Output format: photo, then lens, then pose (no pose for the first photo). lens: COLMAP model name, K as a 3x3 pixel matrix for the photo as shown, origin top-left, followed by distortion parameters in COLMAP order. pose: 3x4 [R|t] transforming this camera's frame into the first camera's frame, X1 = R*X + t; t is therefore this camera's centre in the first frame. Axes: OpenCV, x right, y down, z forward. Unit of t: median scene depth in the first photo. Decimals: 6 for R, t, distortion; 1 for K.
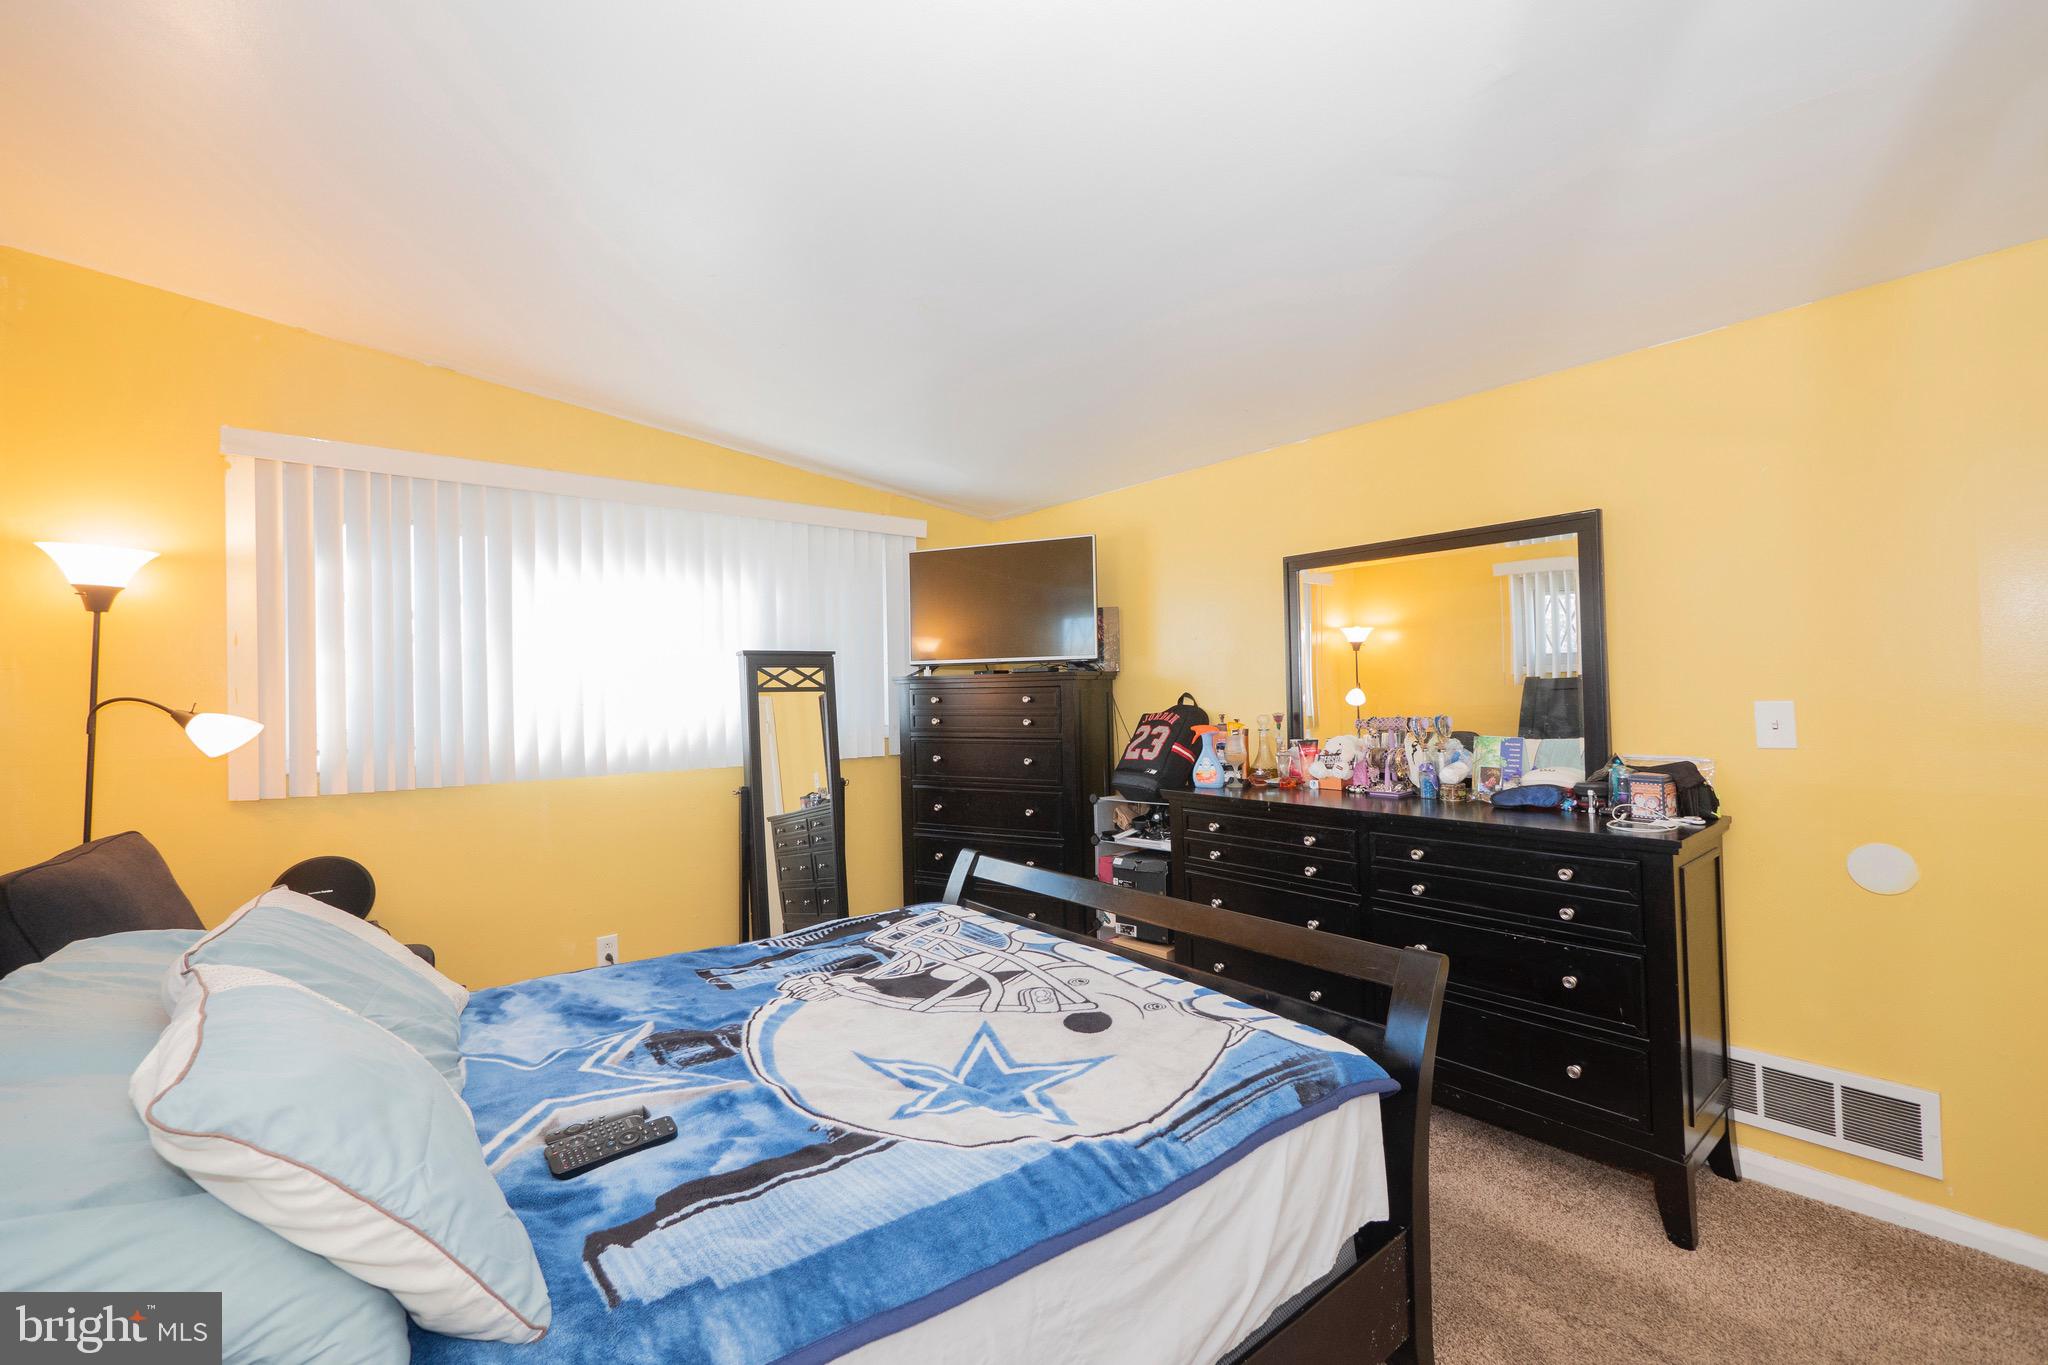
lens RADIAL K [[865.8, 0, 1024.0], [0, 865.8, 682.5], [0, 0, 1]] dist [-0.001398, -0.000448]
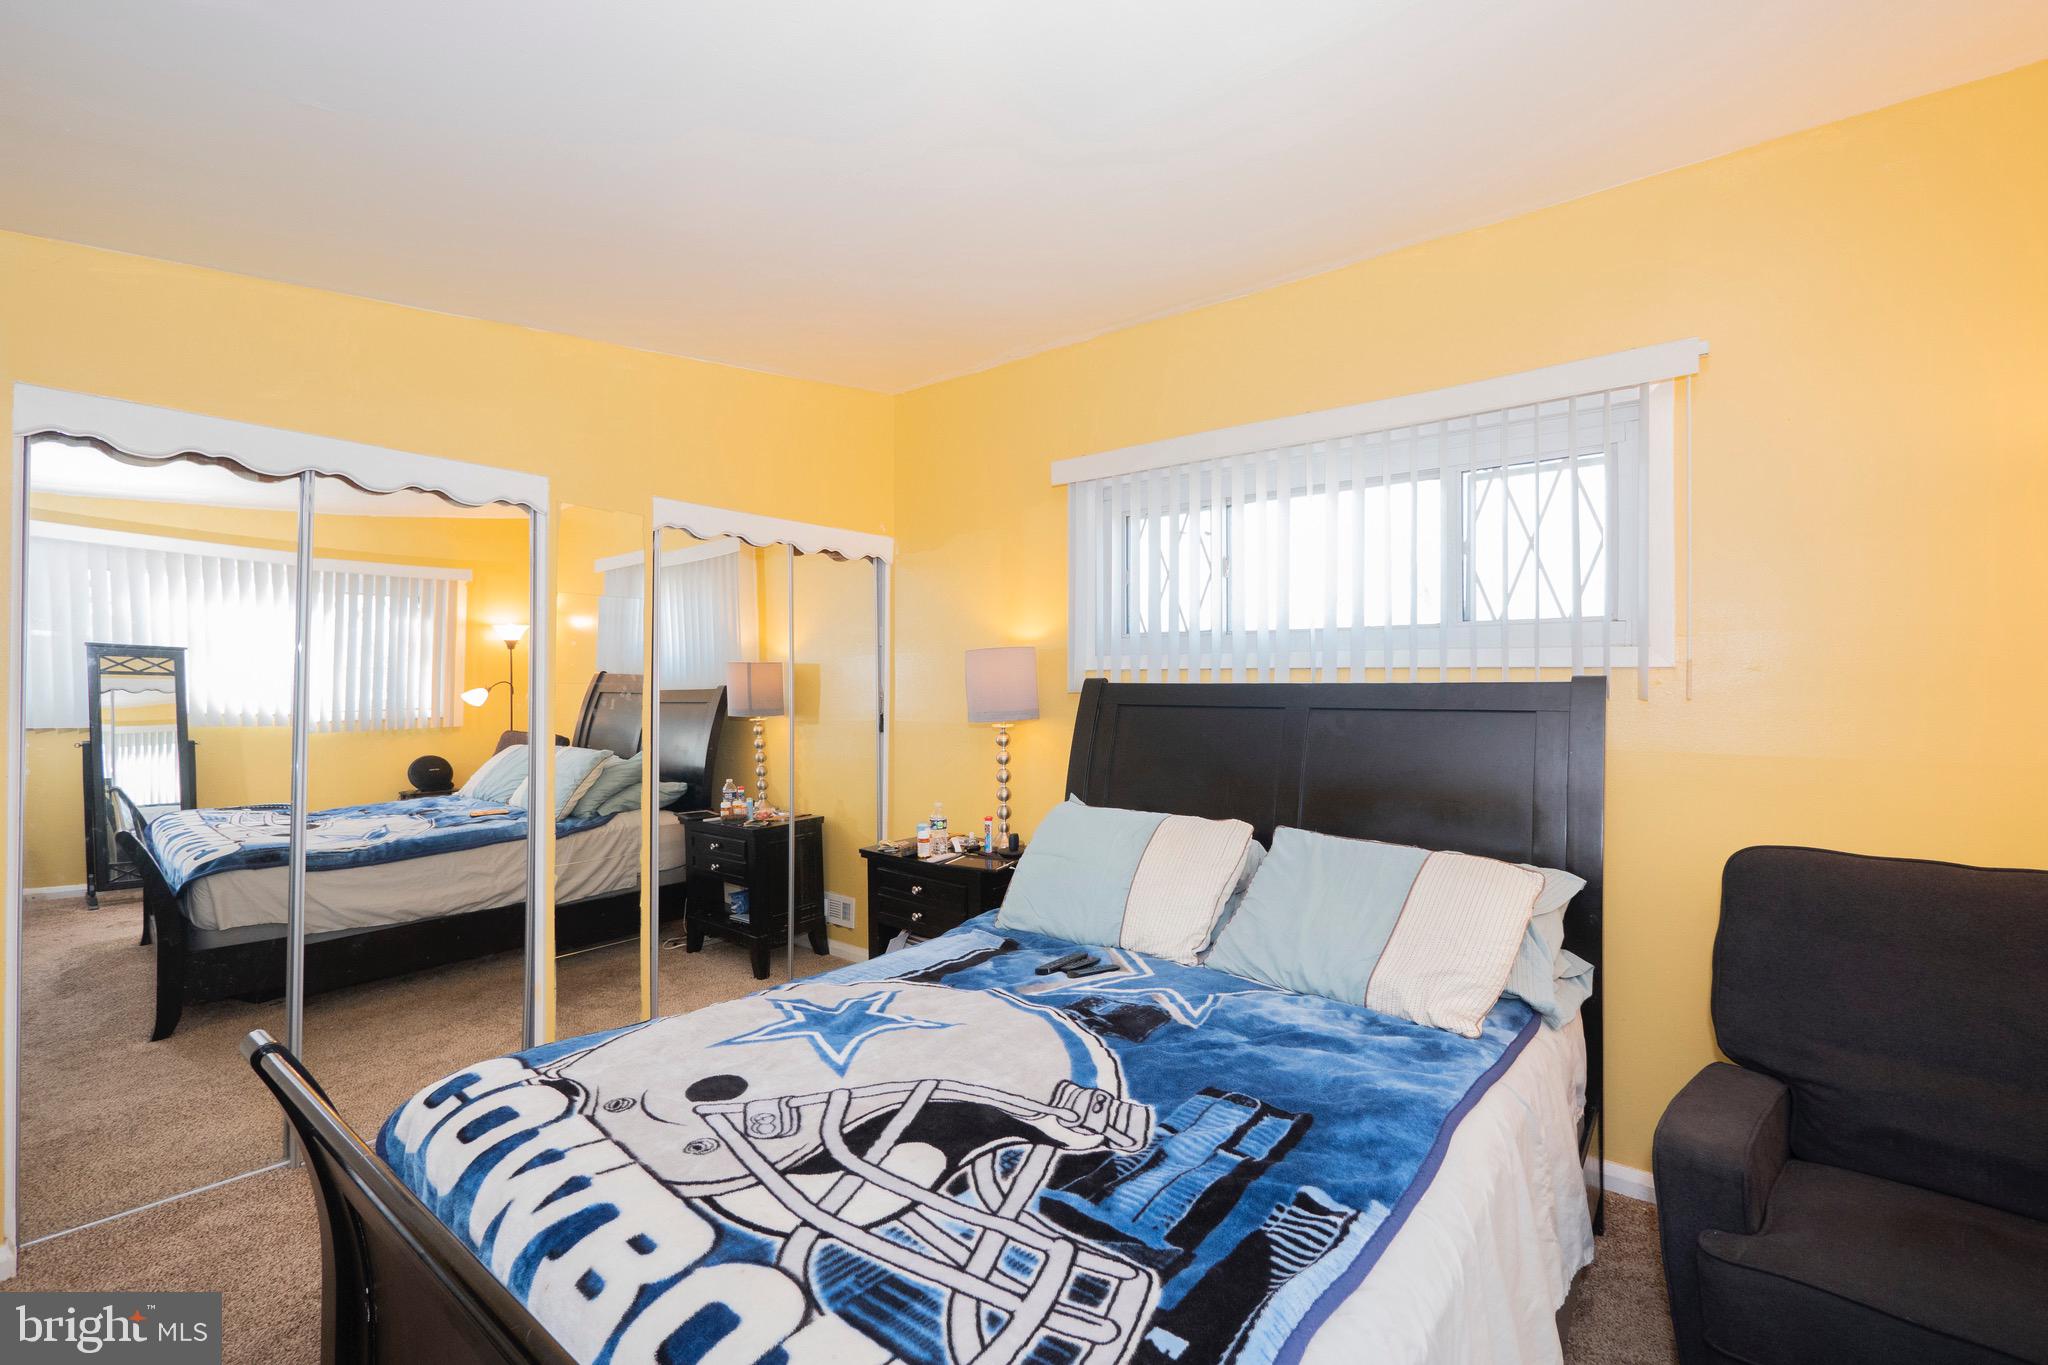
lens RADIAL K [[865.8, 0, 1024.0], [0, 865.8, 682.5], [0, 0, 1]] dist [-0.001398, -0.000448]
pose [[-0.977130, 0.017193, -0.211945, -0.041273], [0.018212, 0.999830, -0.002854, 0.006417], [0.211860, -0.006649, -0.977277, 1.706245]]
